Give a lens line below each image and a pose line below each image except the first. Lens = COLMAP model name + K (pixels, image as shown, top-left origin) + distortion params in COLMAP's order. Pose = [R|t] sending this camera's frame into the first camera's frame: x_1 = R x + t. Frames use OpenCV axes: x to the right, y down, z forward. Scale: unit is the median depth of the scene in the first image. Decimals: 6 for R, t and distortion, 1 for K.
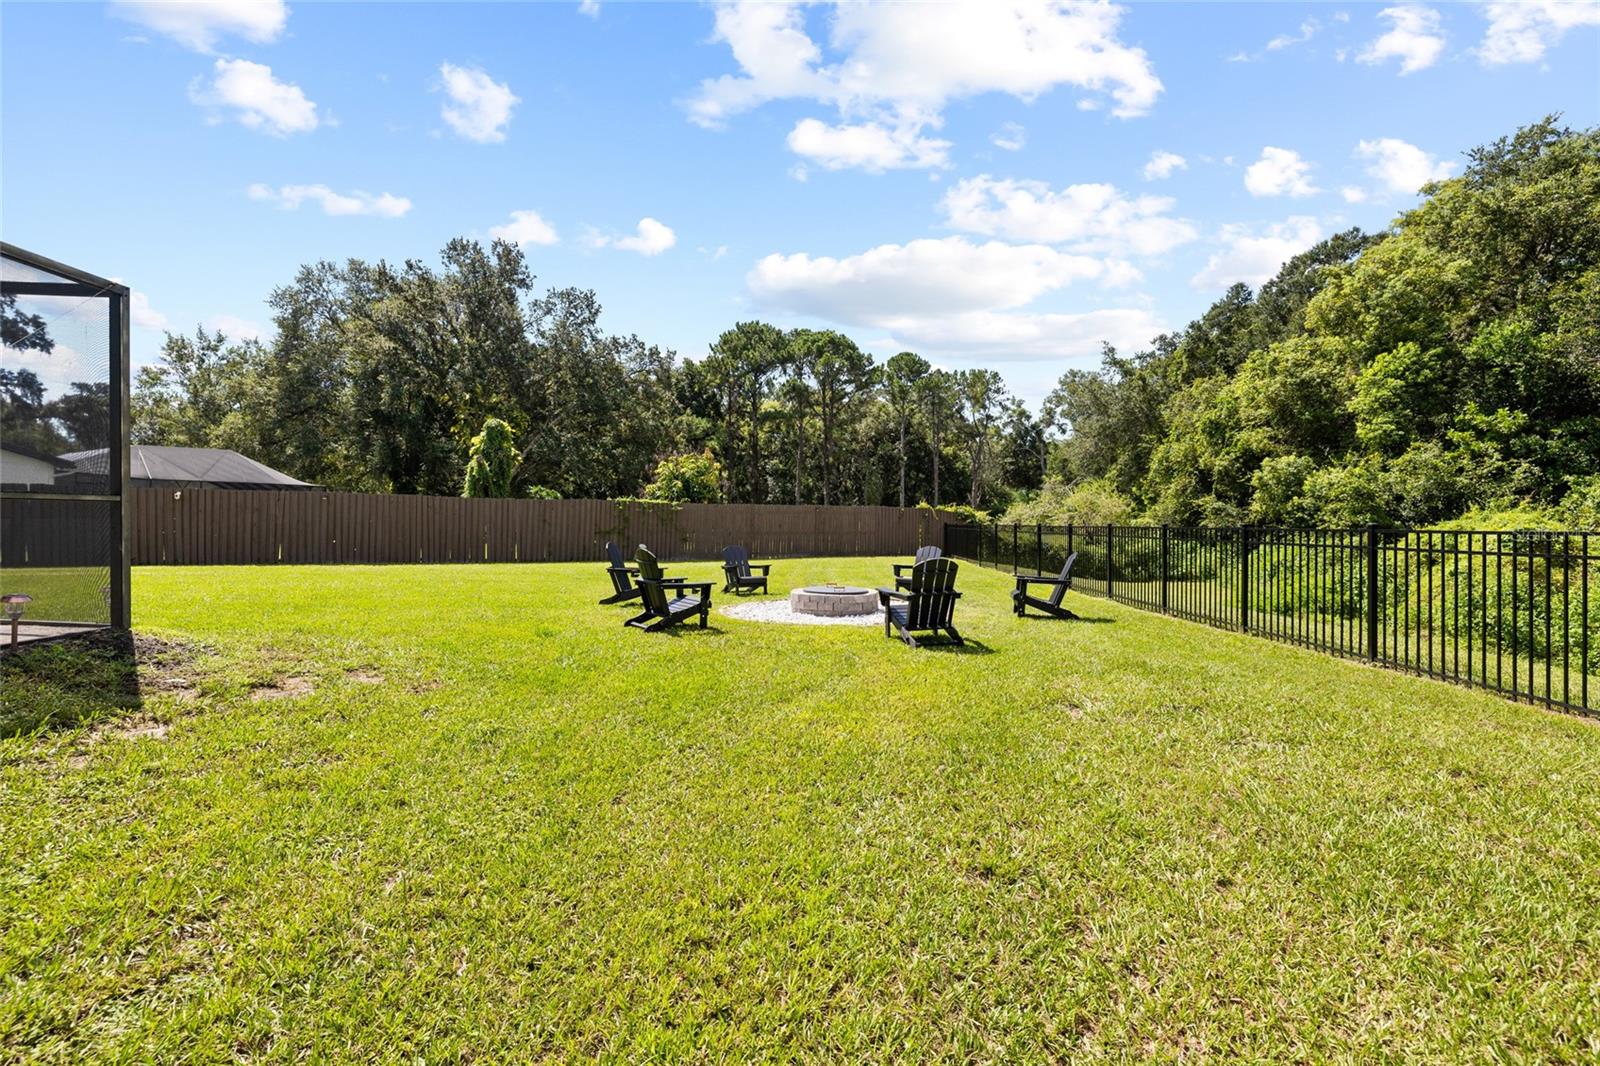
lens RADIAL K [[712.4, 0, 809.0], [0, 712.4, 517.0], [0, 0, 1]] dist [-0.007053, 0.000966]
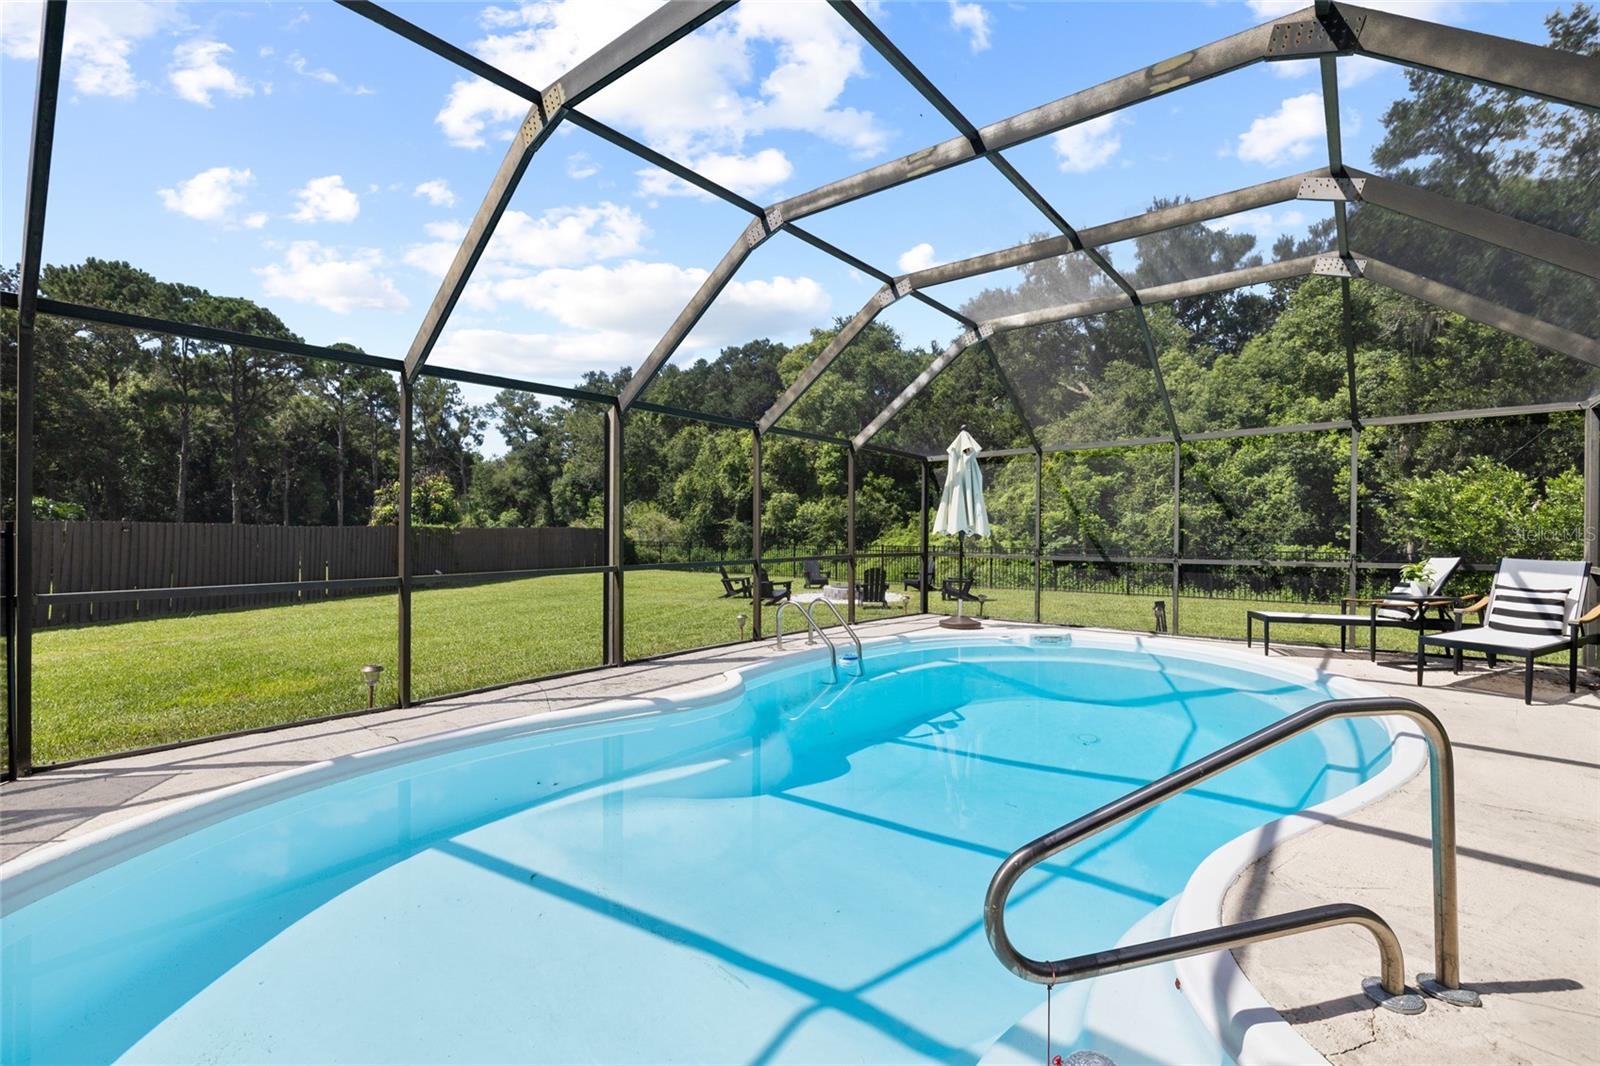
lens RADIAL K [[705.8, 0, 800.3], [0, 705.8, 525.5], [0, 0, 1]] dist [-0.006496, 0.000289]
pose [[0.640729, 0.000274, 0.767767, -0.306310], [-0.003577, 0.999990, 0.002629, -0.010630], [-0.767759, -0.004431, 0.640724, -0.020238]]
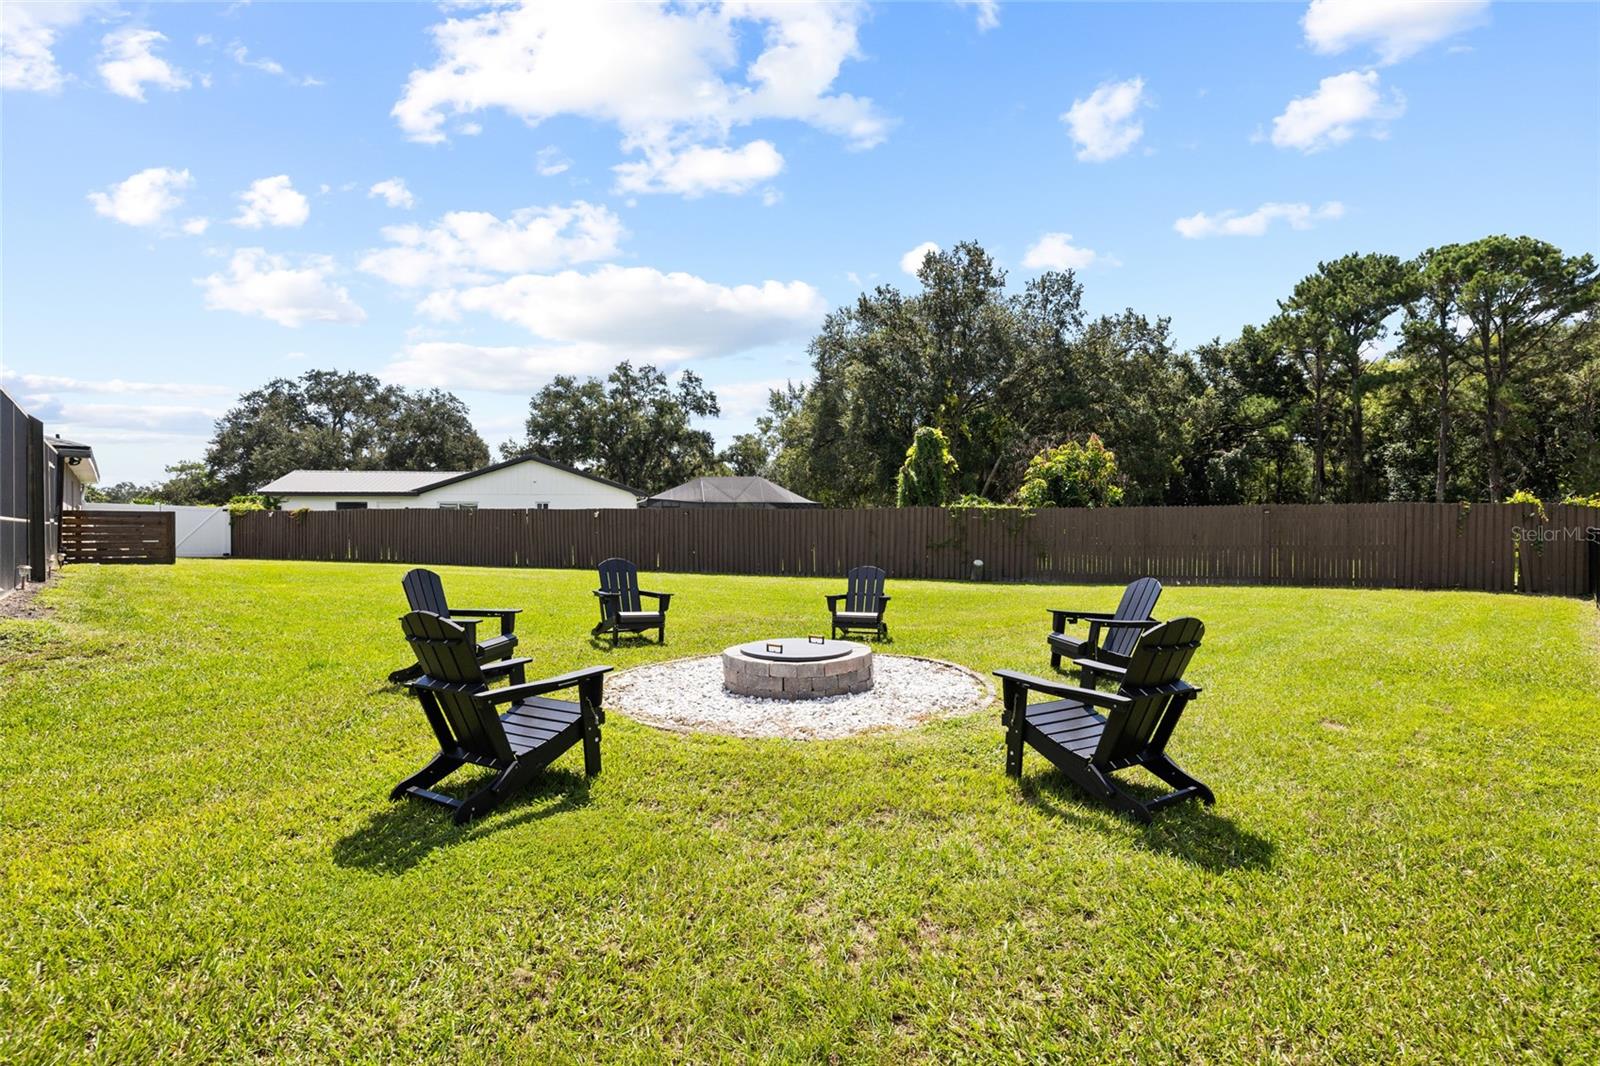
lens RADIAL K [[728.9, 0, 789.8], [0, 728.9, 526.2], [0, 0, 1]] dist [-0.002328, 0.000163]
pose [[0.690647, -0.014236, -0.723052, 0.101503], [0.011394, 0.999896, -0.008803, 0.002366], [0.723102, -0.002158, 0.690738, 0.127114]]
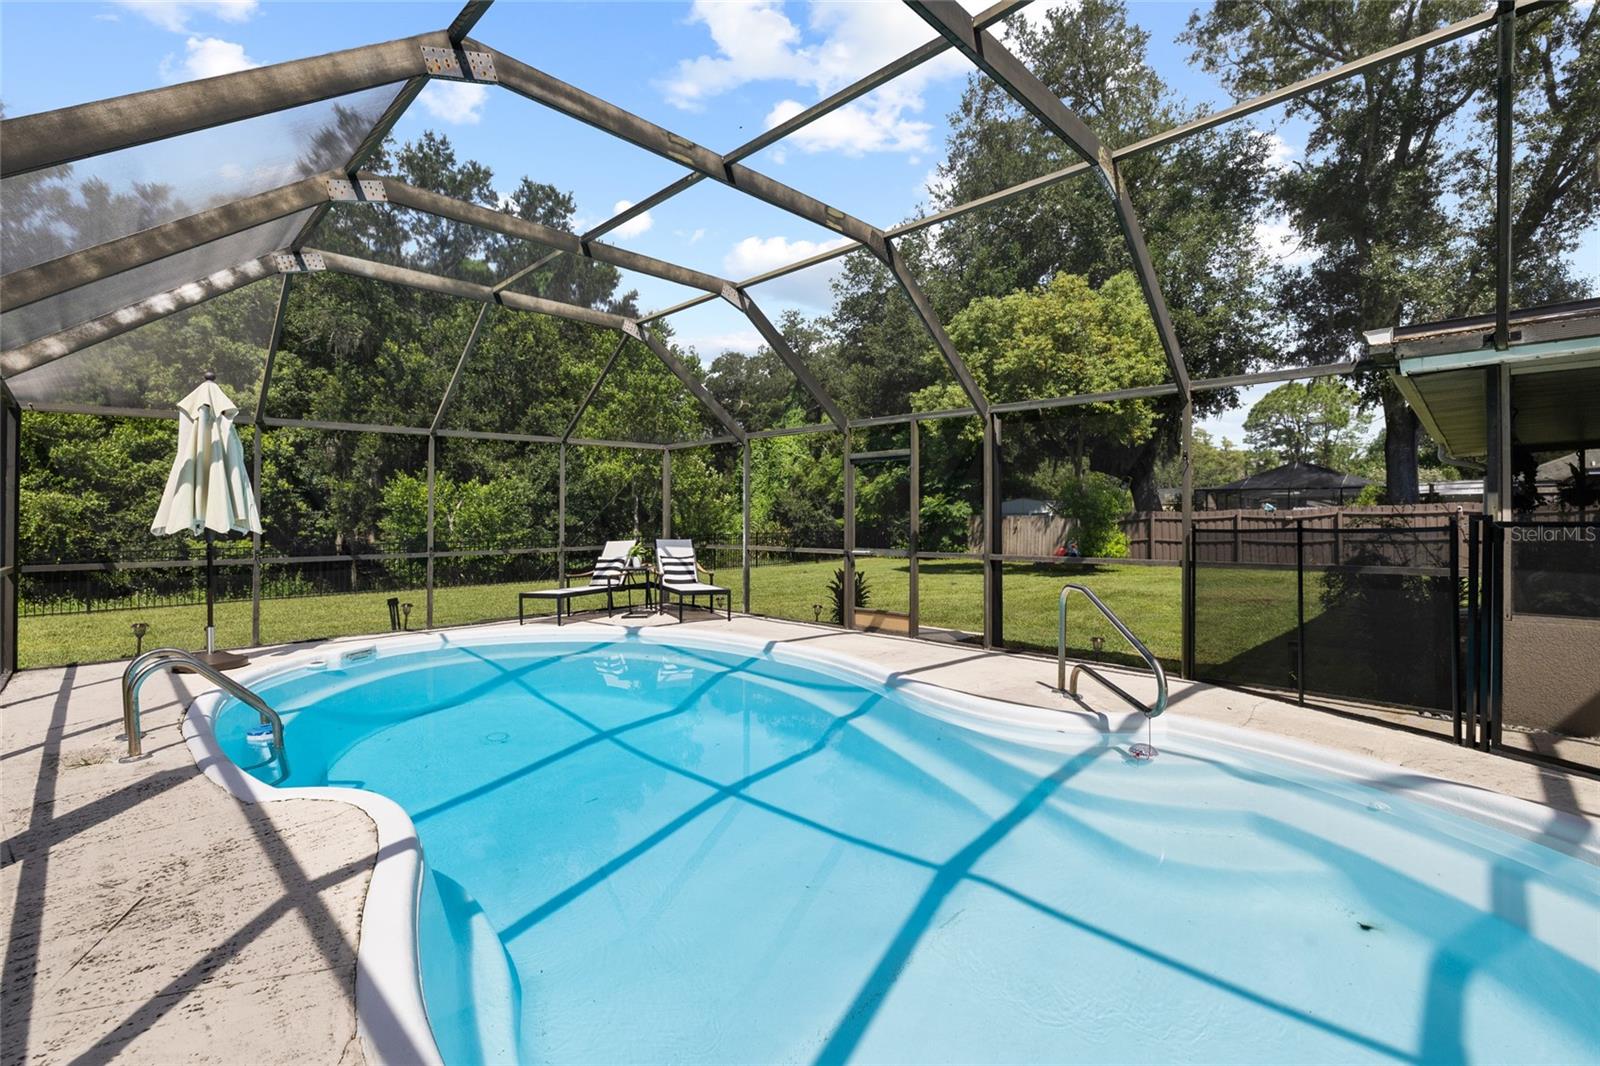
lens RADIAL K [[704.2, 0, 799.2], [0, 704.2, 522.2], [0, 0, 1]] dist [-0.006667, -0.000052]
pose [[-0.697730, -0.002642, 0.716356, -0.300587], [-0.001590, 0.999996, 0.002140, -0.010219], [-0.716359, 0.000354, -0.697732, 0.082168]]
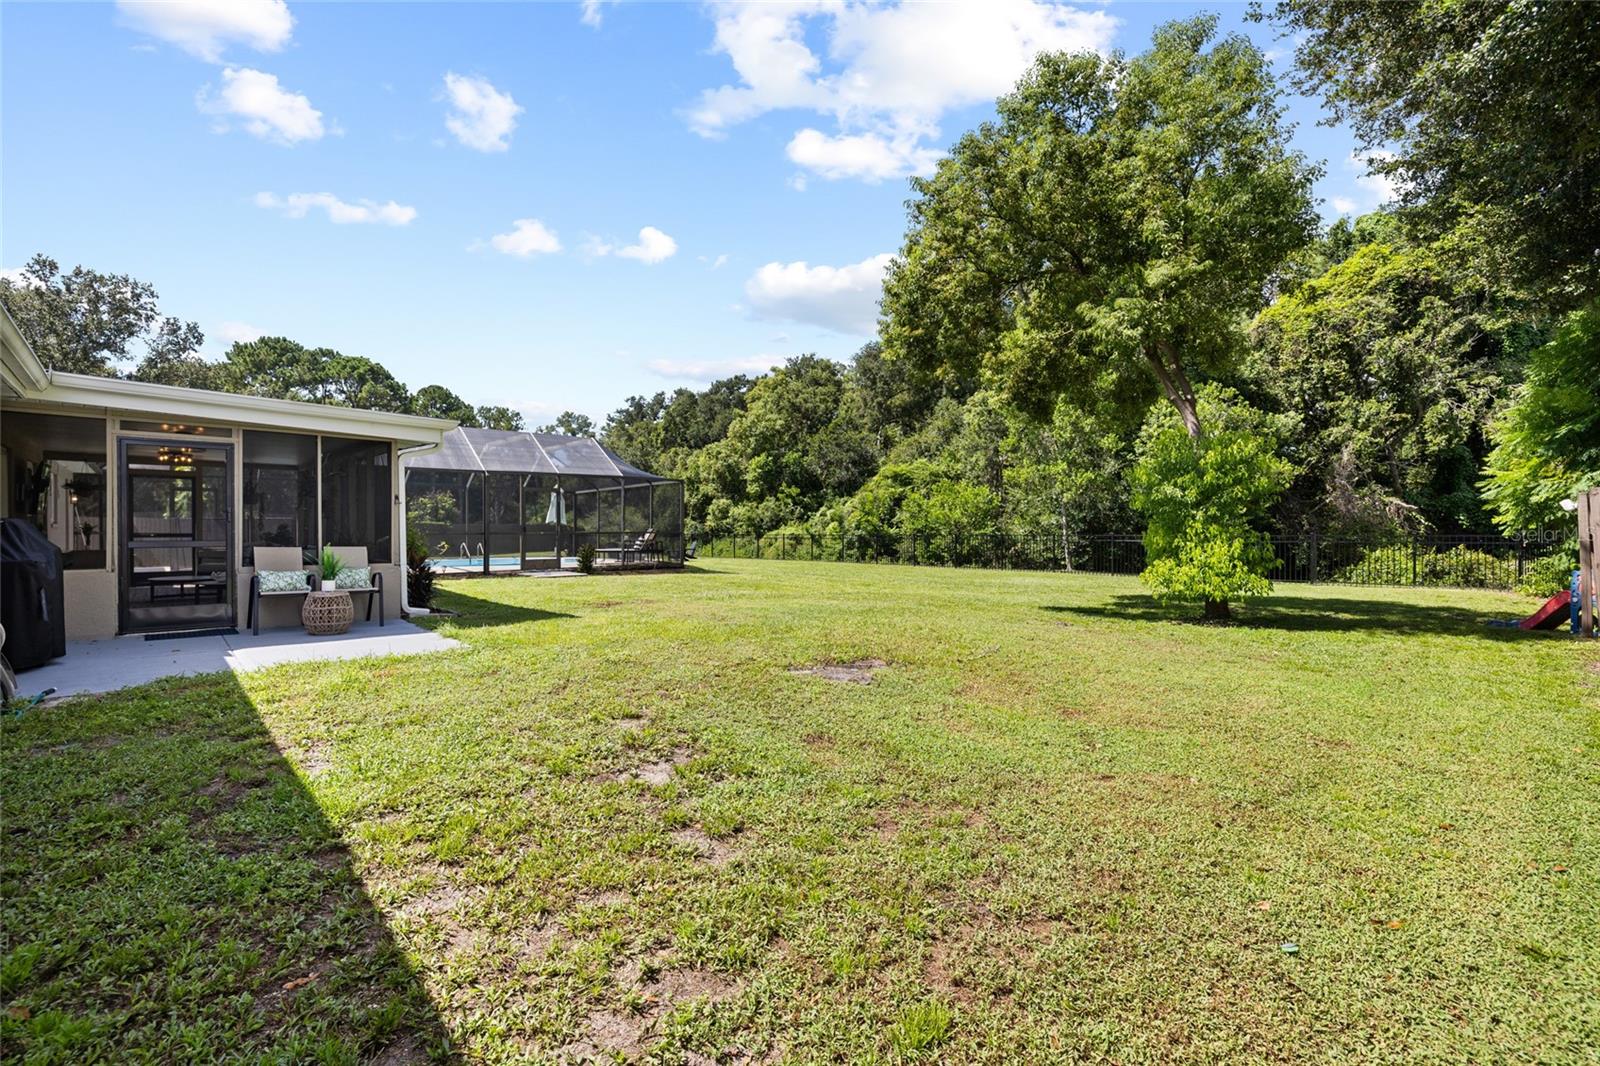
lens RADIAL K [[706.3, 0, 797.0], [0, 706.3, 512.4], [0, 0, 1]] dist [-0.005504, 0.000107]
pose [[0.739292, 0.010800, 0.673299, -0.347911], [0.000161, 0.999869, -0.016215, -0.007270], [-0.673385, 0.012096, 0.739193, -0.428101]]
